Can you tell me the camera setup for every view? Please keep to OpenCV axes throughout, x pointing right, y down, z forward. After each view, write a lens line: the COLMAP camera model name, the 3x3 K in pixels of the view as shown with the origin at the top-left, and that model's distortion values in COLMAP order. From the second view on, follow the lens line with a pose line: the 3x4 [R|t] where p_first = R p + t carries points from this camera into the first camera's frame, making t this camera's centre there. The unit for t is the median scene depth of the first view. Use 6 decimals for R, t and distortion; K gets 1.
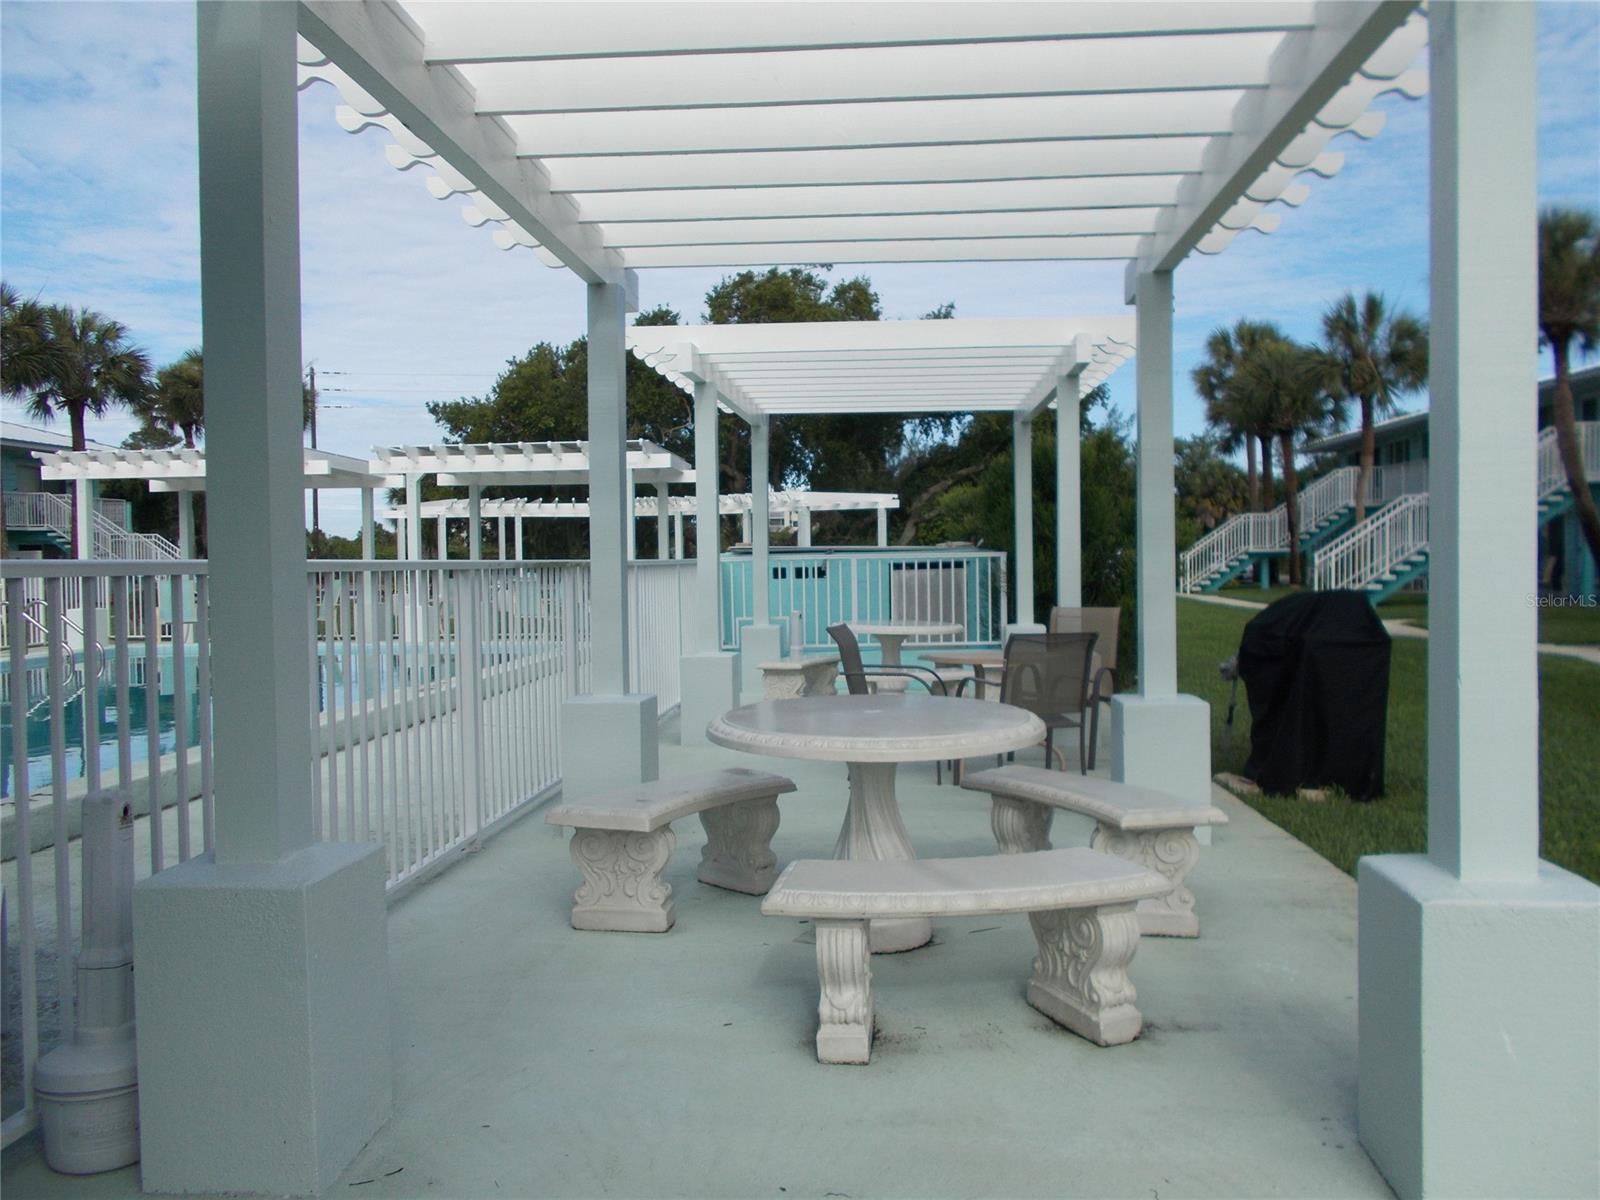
lens RADIAL K [[1253.9, 0, 804.2], [0, 1253.9, 593.3], [0, 0, 1]] dist [0.018391, -0.005341]
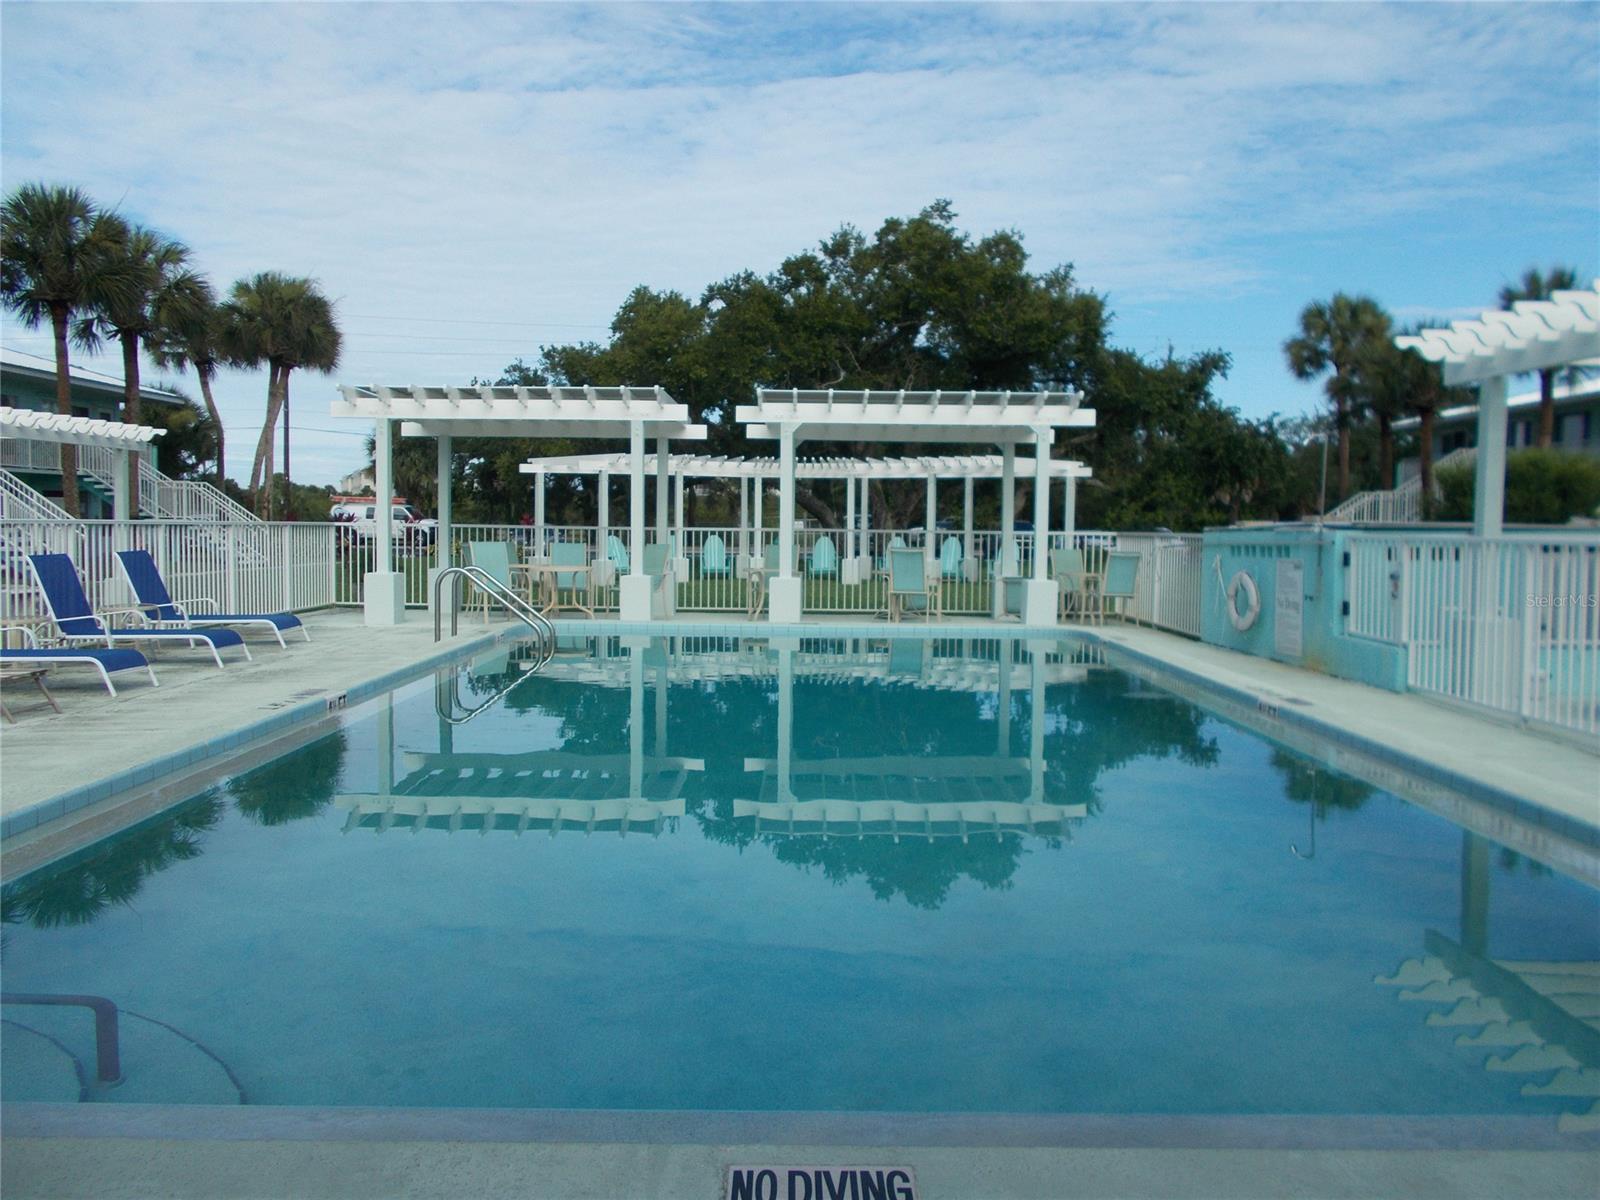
lens RADIAL K [[1253.9, 0, 796.9], [0, 1253.9, 602.6], [0, 0, 1]] dist [0.018391, -0.005341]
pose [[0.996578, 0.020811, 0.079997, -0.173741], [-0.023584, 0.999148, 0.033872, -0.001033], [-0.079224, -0.035643, 0.996219, 0.065840]]
